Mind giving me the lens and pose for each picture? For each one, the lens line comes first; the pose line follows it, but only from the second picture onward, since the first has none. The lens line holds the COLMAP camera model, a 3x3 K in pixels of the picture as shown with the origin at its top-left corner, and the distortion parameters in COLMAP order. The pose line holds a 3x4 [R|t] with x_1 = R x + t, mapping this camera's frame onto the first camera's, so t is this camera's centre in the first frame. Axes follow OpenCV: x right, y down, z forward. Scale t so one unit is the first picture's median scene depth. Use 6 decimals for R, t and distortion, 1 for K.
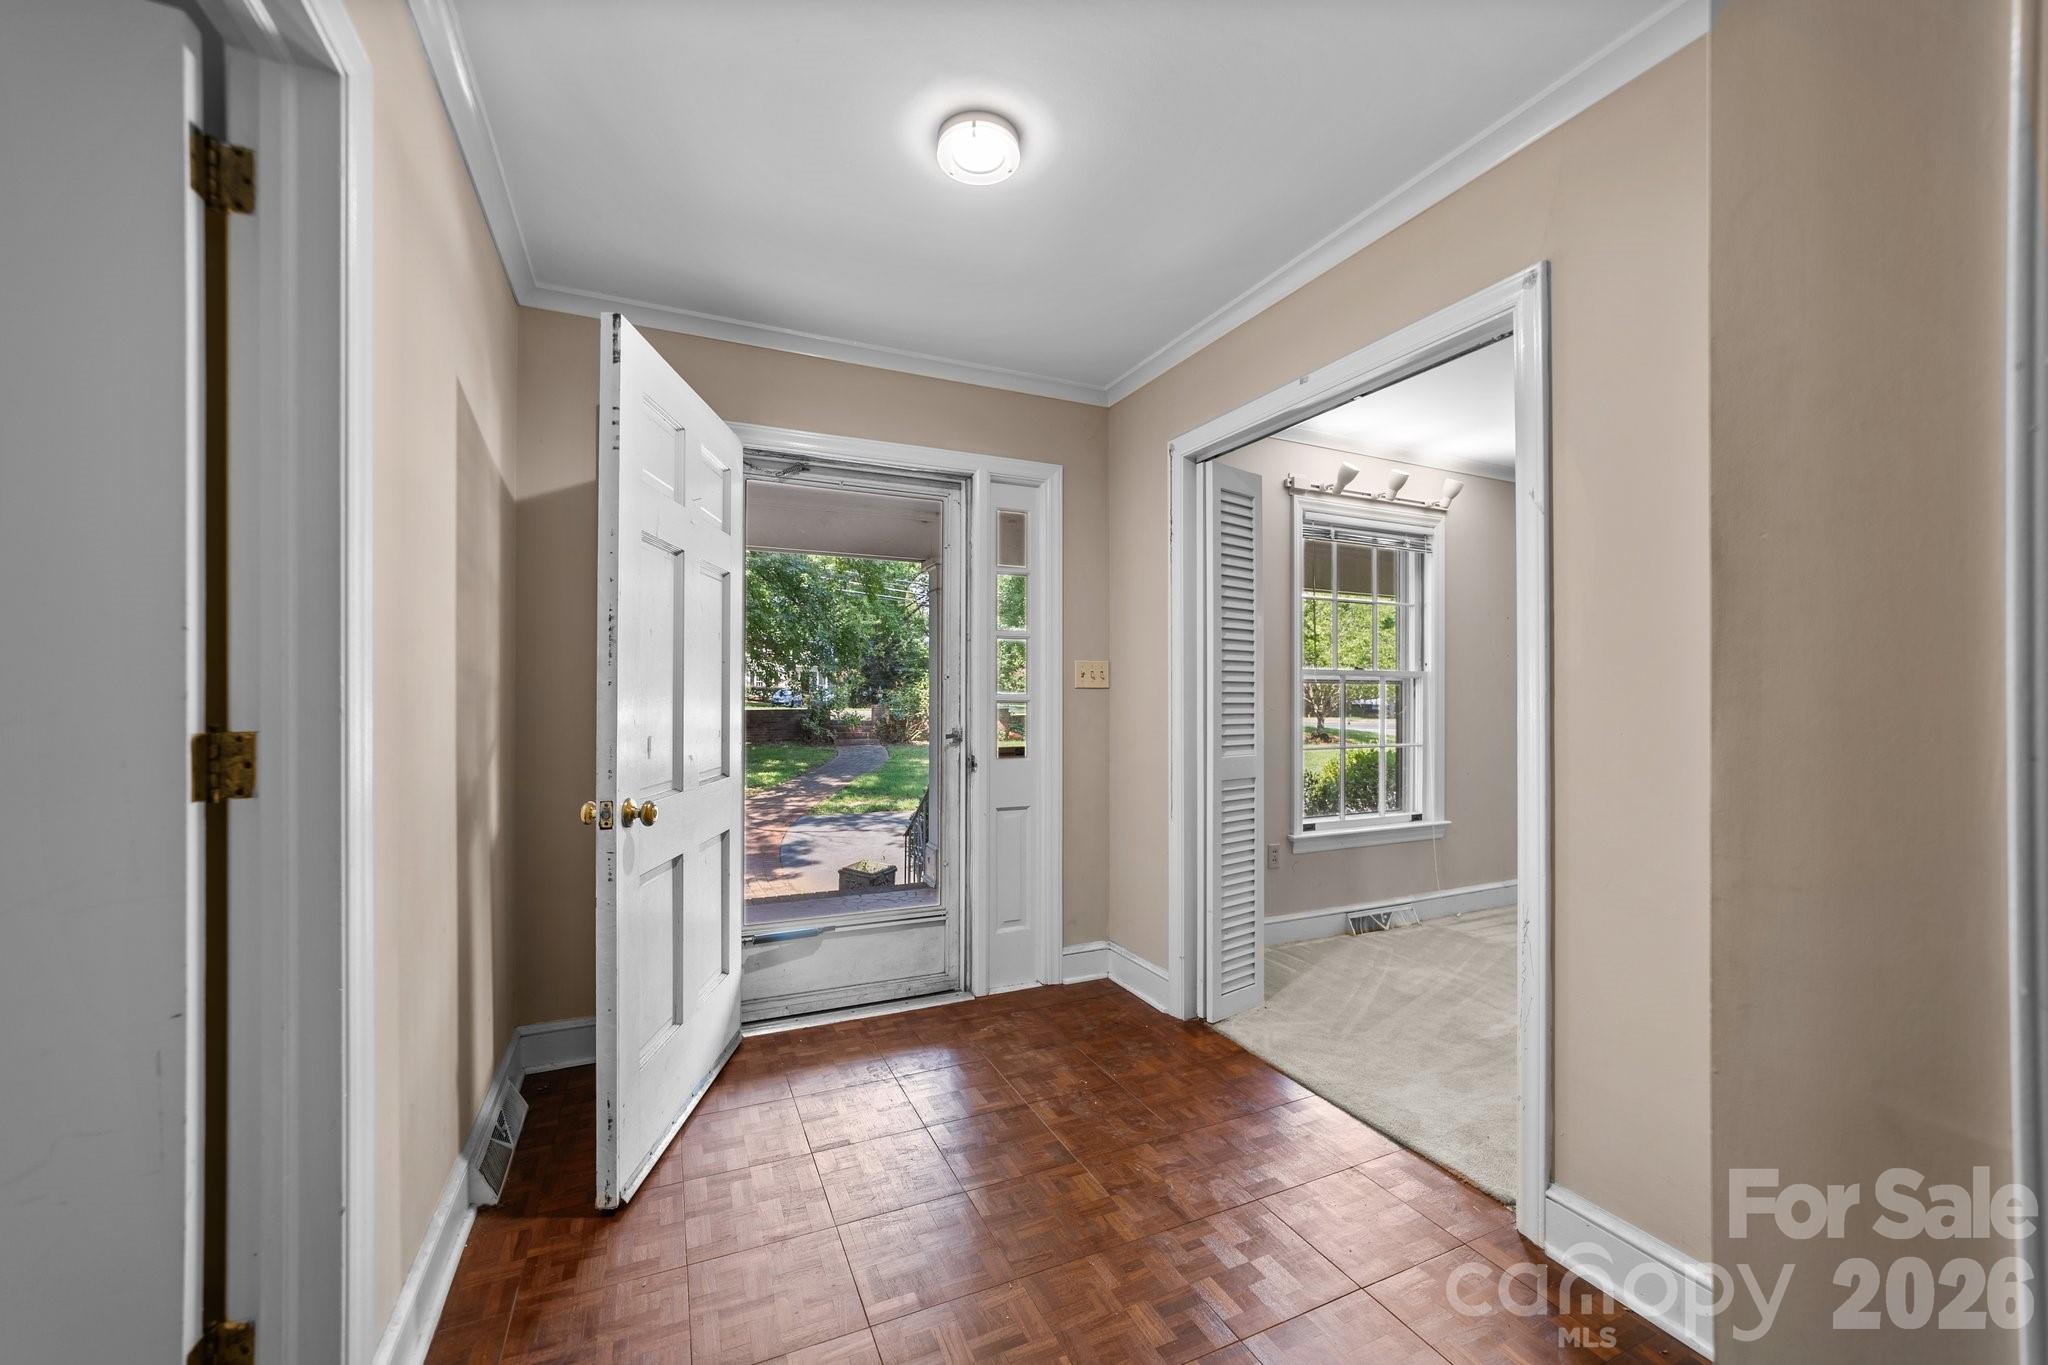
lens RADIAL K [[781.9, 0, 1022.2], [0, 781.9, 693.2], [0, 0, 1]] dist [0.000114, 0.000413]
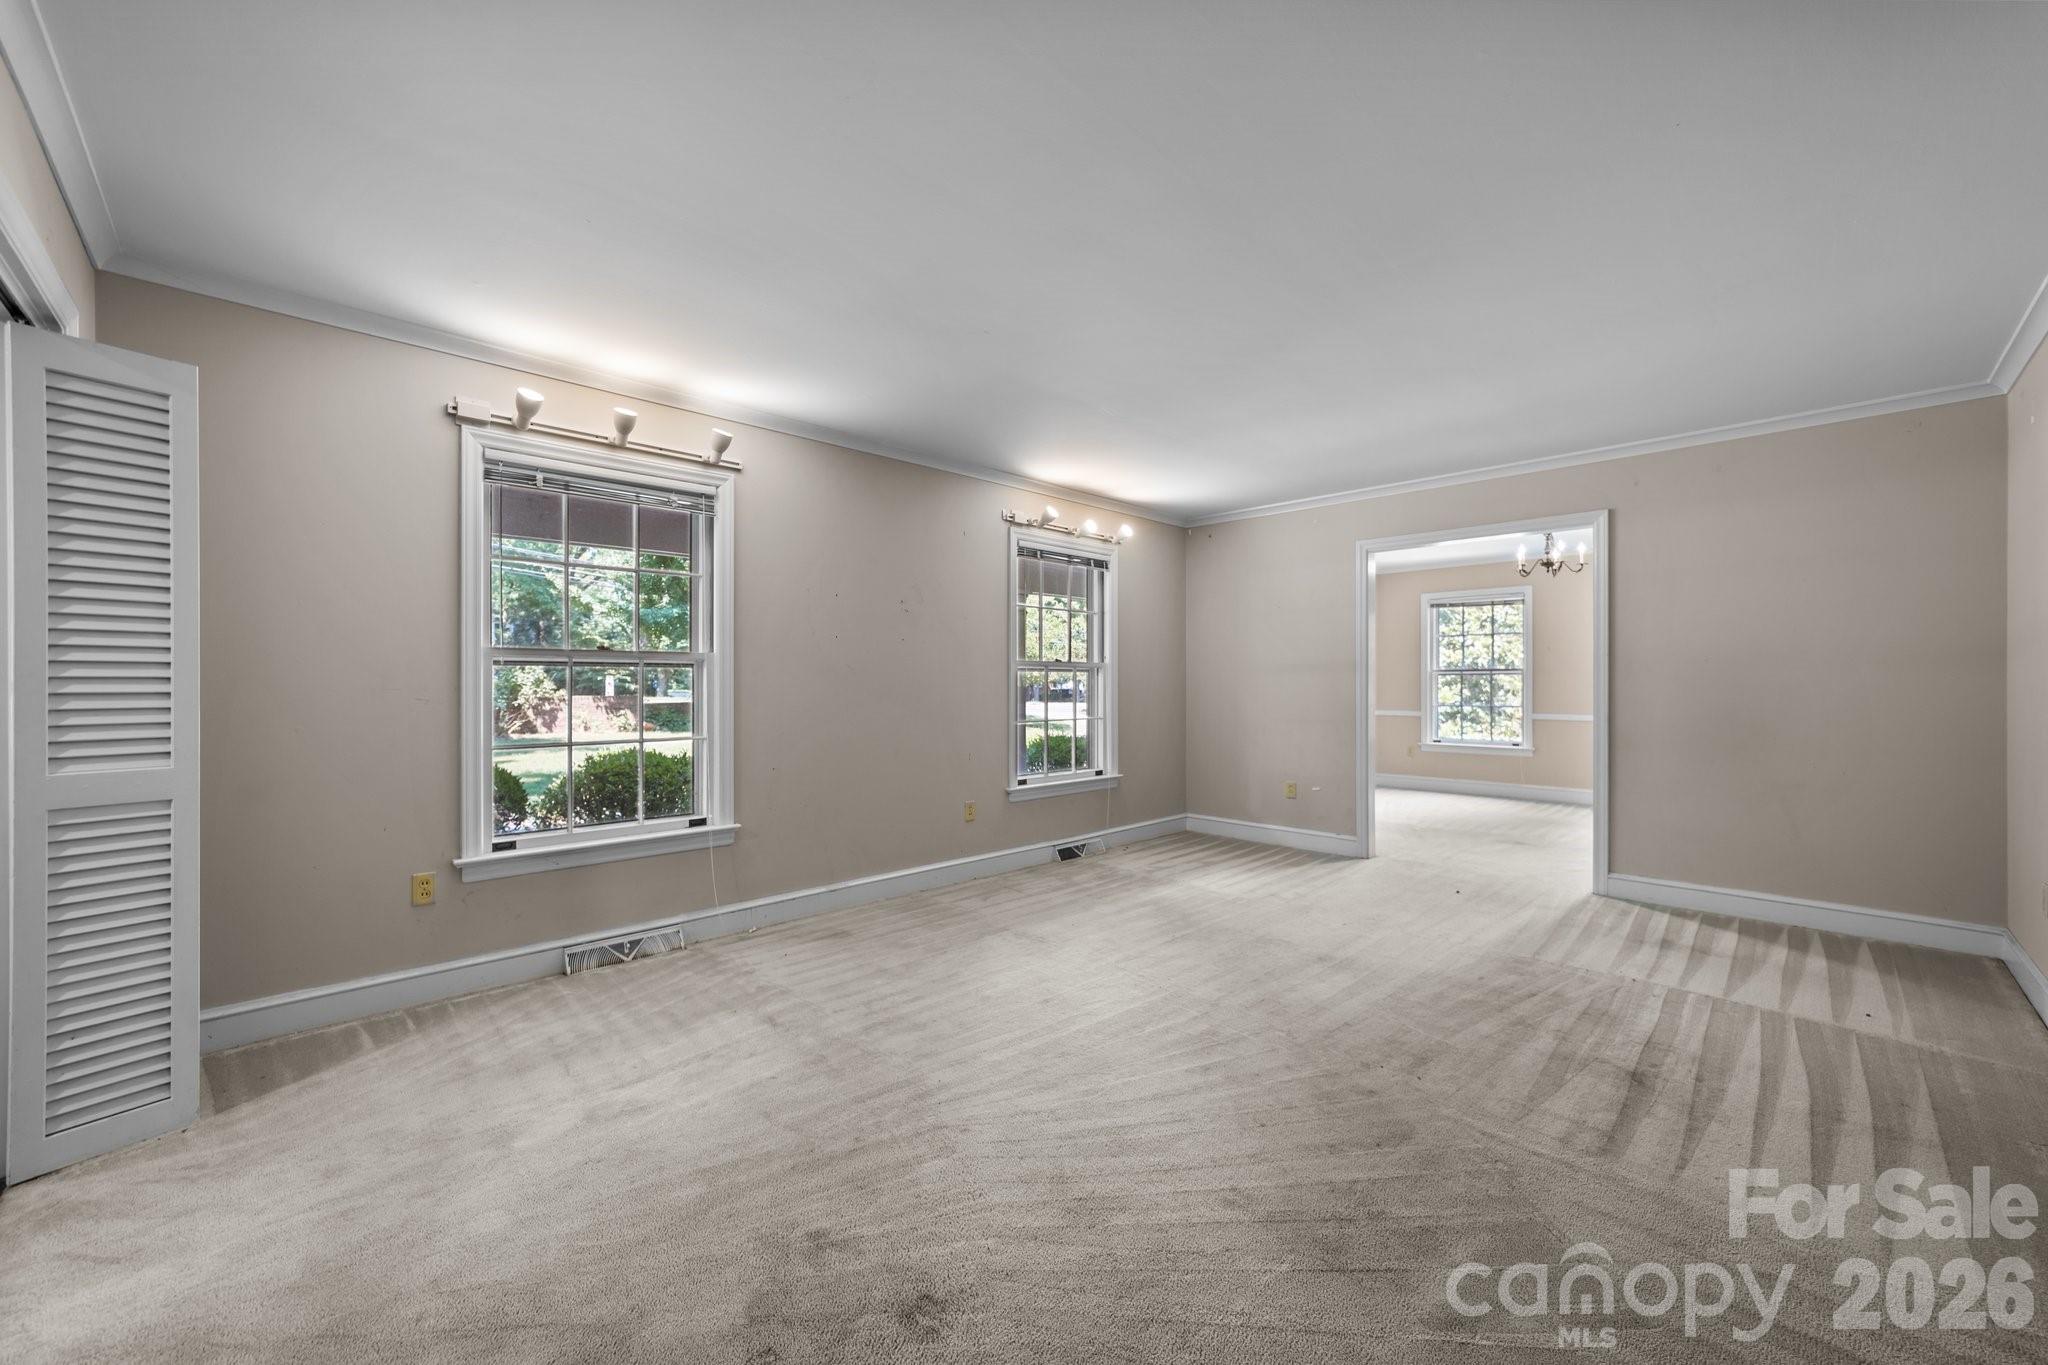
lens RADIAL K [[781.9, 0, 1014.2], [0, 781.9, 681.3], [0, 0, 1]] dist [0.000114, 0.000413]
pose [[0.946554, -0.000755, 0.322545, 0.587159], [-0.000400, 0.999994, 0.003514, -0.000004], [-0.322546, -0.003456, 0.946548, 0.075764]]
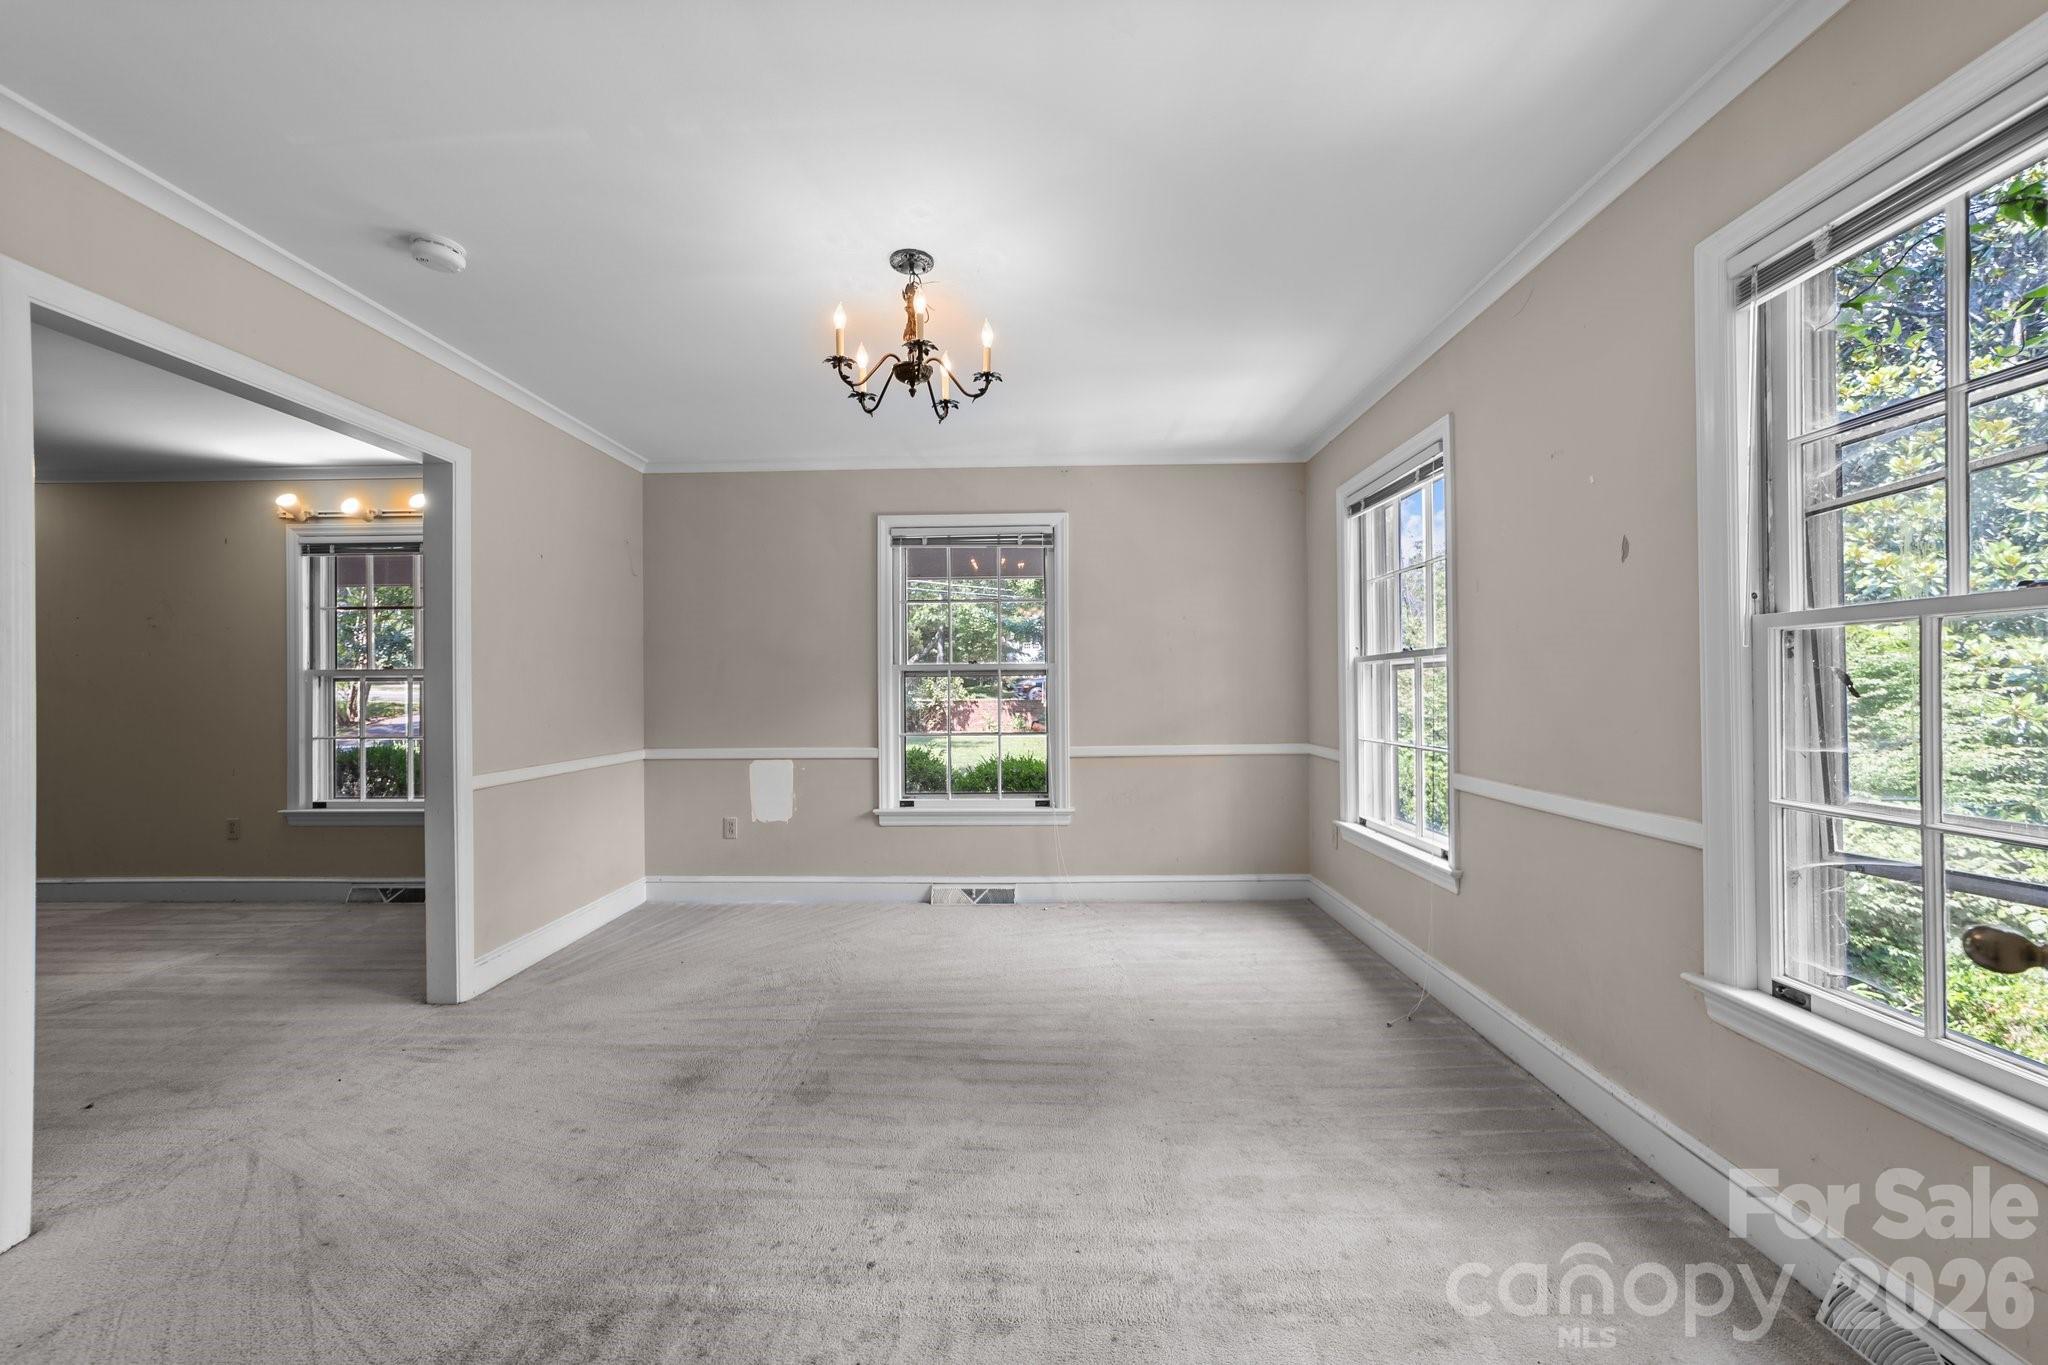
lens RADIAL K [[644.2, 0, 1017.2], [0, 644.2, 685.5], [0, 0, 1]] dist [0.000119, -0.000031]
pose [[0.894332, -0.006090, -0.447362, 0.907835], [0.006494, 0.999979, -0.000631, -0.000116], [0.447357, -0.002341, 0.894353, 0.224409]]
